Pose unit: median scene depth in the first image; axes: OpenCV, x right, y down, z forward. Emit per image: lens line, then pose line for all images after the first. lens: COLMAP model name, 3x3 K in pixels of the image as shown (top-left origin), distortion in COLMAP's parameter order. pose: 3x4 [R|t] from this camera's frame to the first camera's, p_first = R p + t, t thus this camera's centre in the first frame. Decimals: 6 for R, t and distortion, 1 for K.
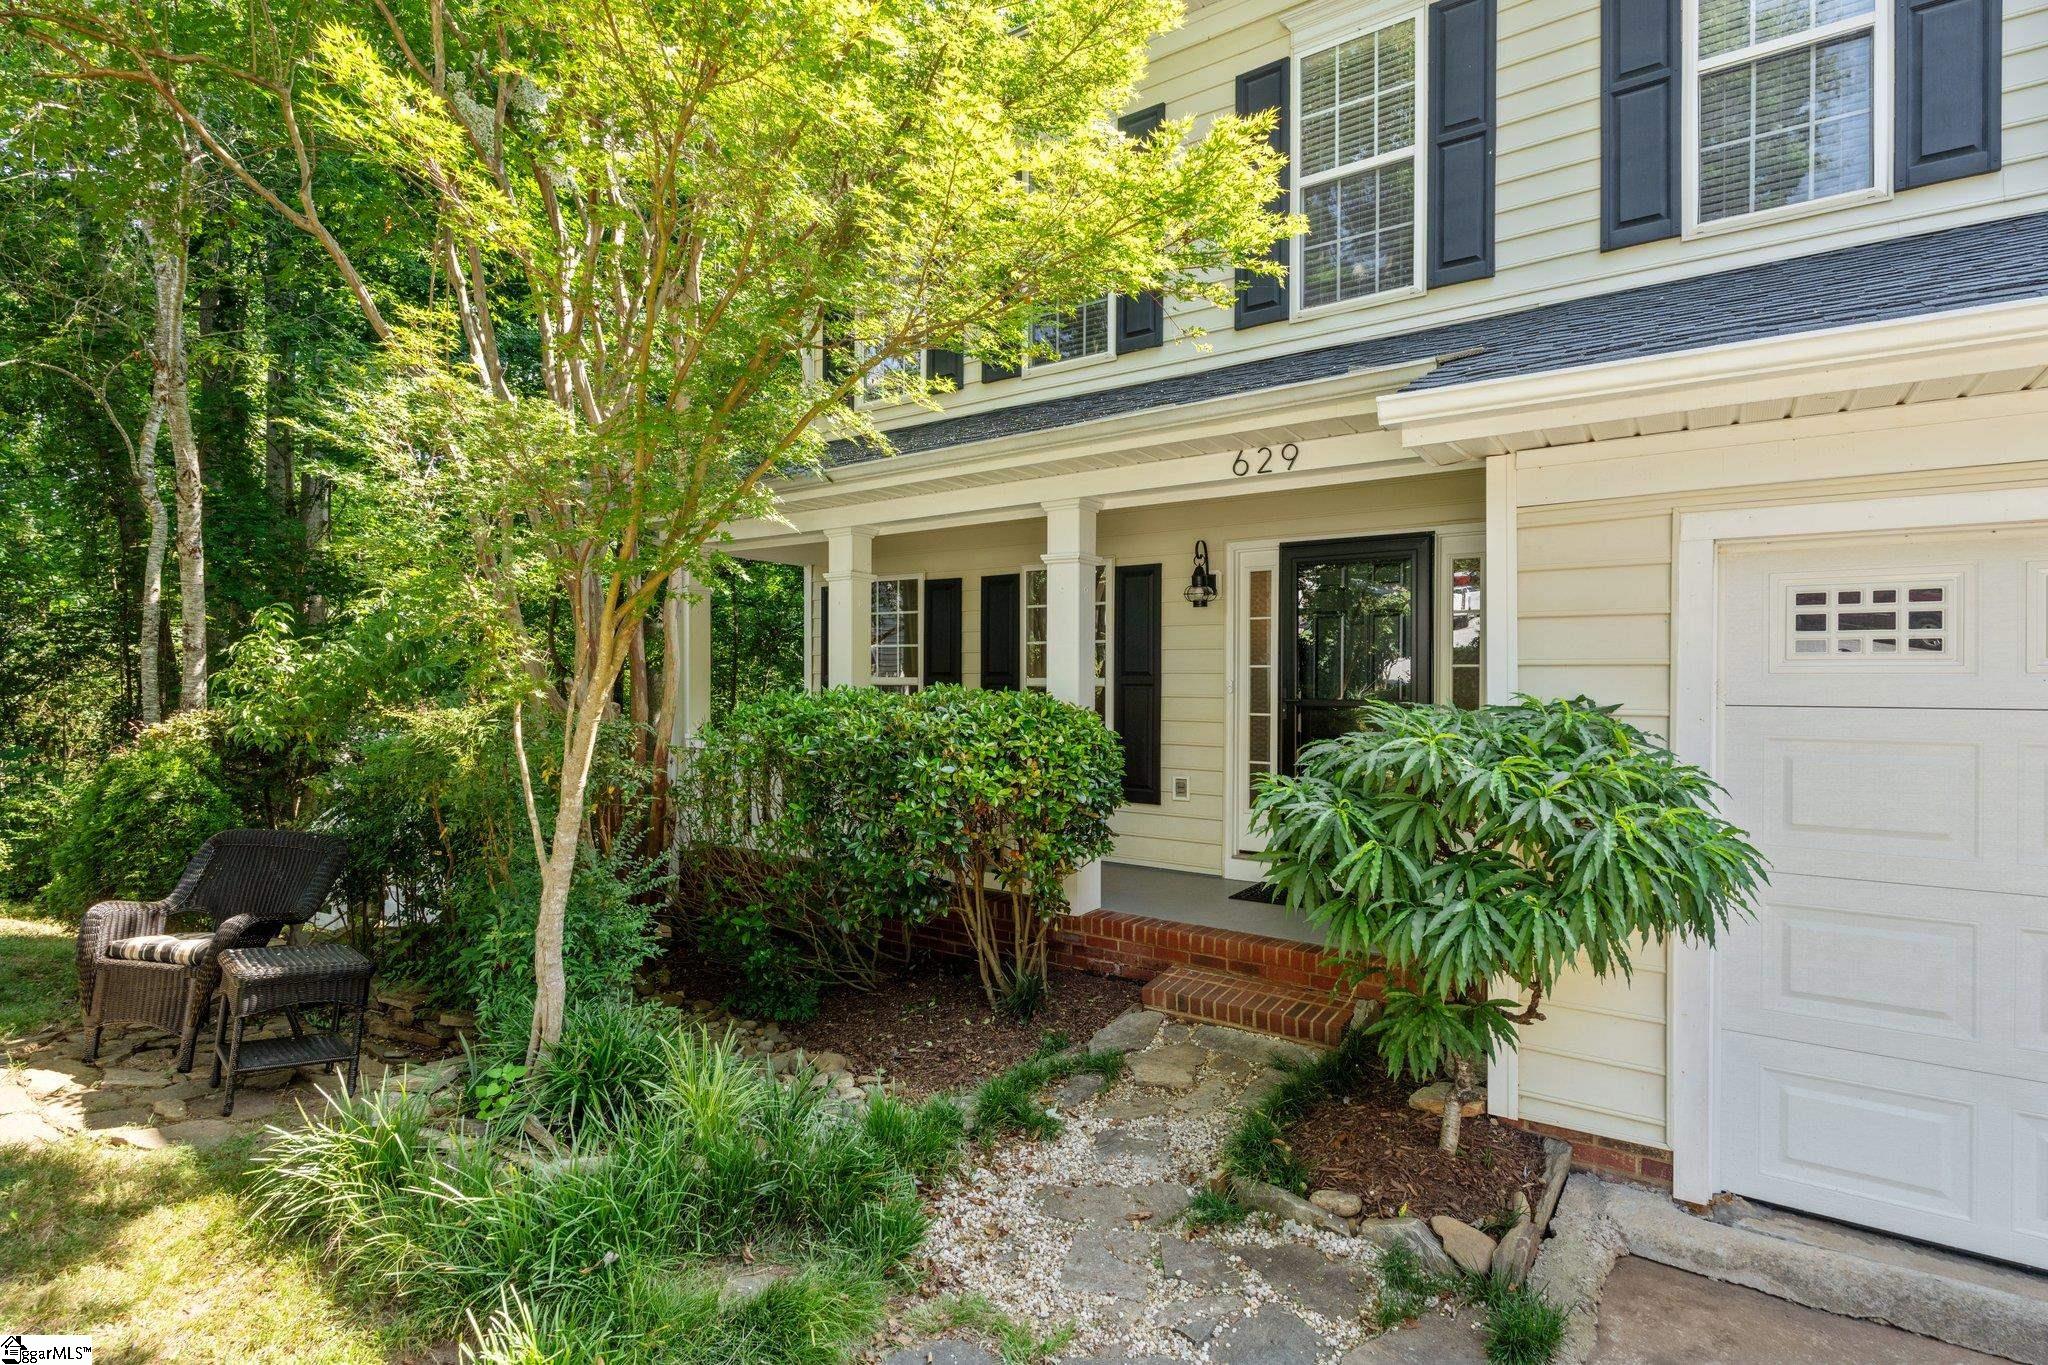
lens RADIAL K [[1057.7, 0, 1012.4], [0, 1057.7, 689.9], [0, 0, 1]] dist [-0.001027, -0.000273]
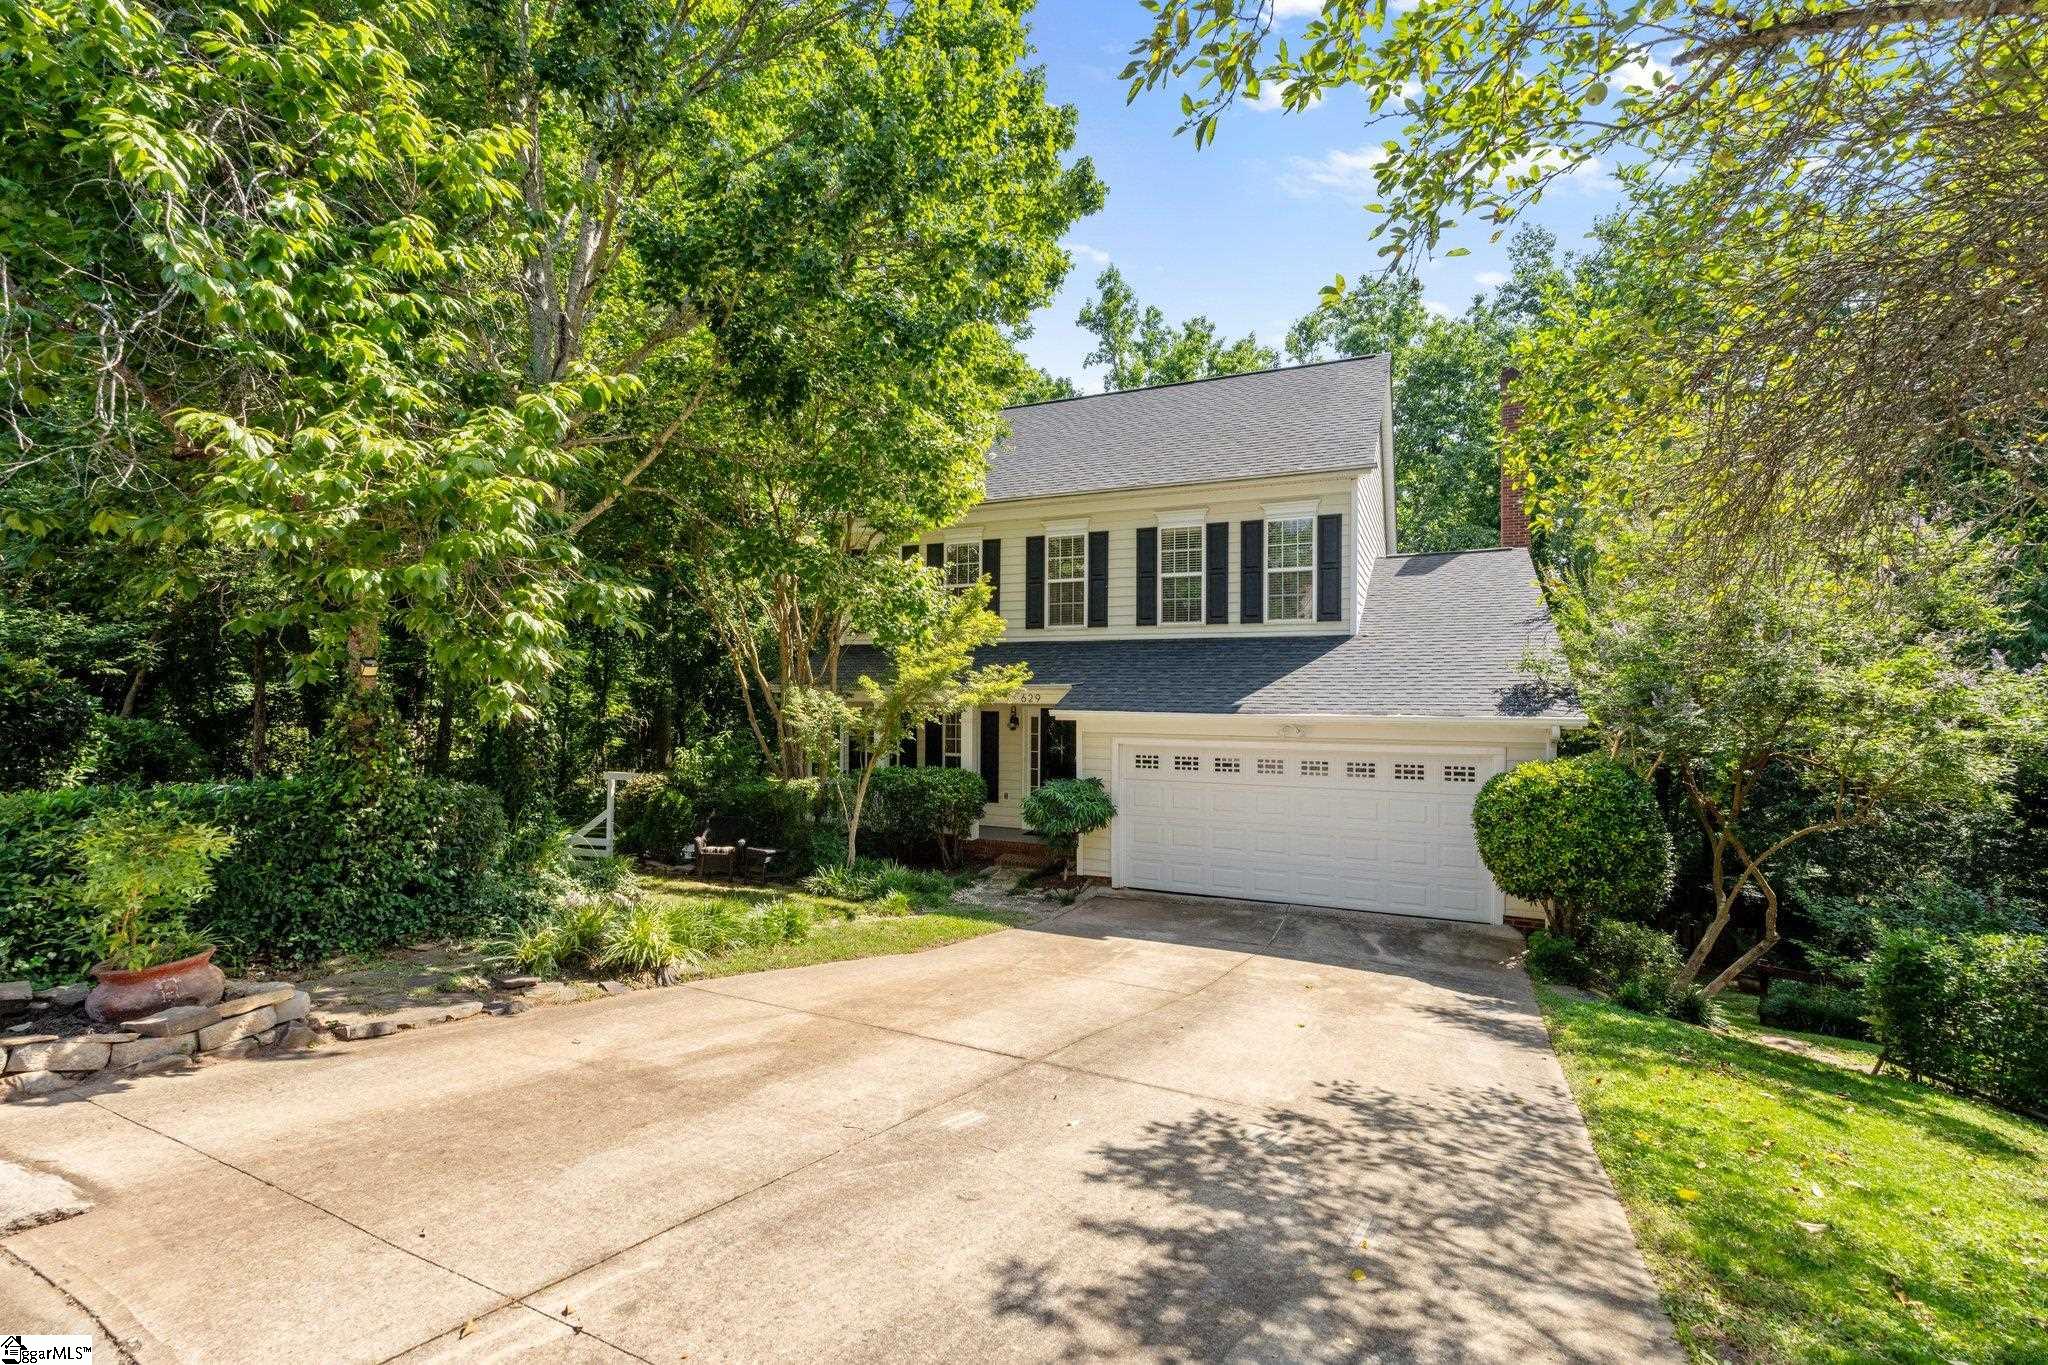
lens RADIAL K [[917.0, 0, 1025.1], [0, 917.0, 676.9], [0, 0, 1]] dist [0.001530, 0.000013]
pose [[0.984617, 0.004922, 0.174655, -0.253655], [-0.000245, 0.999641, -0.026792, -0.186312], [-0.174724, 0.026337, 0.984265, -1.649825]]
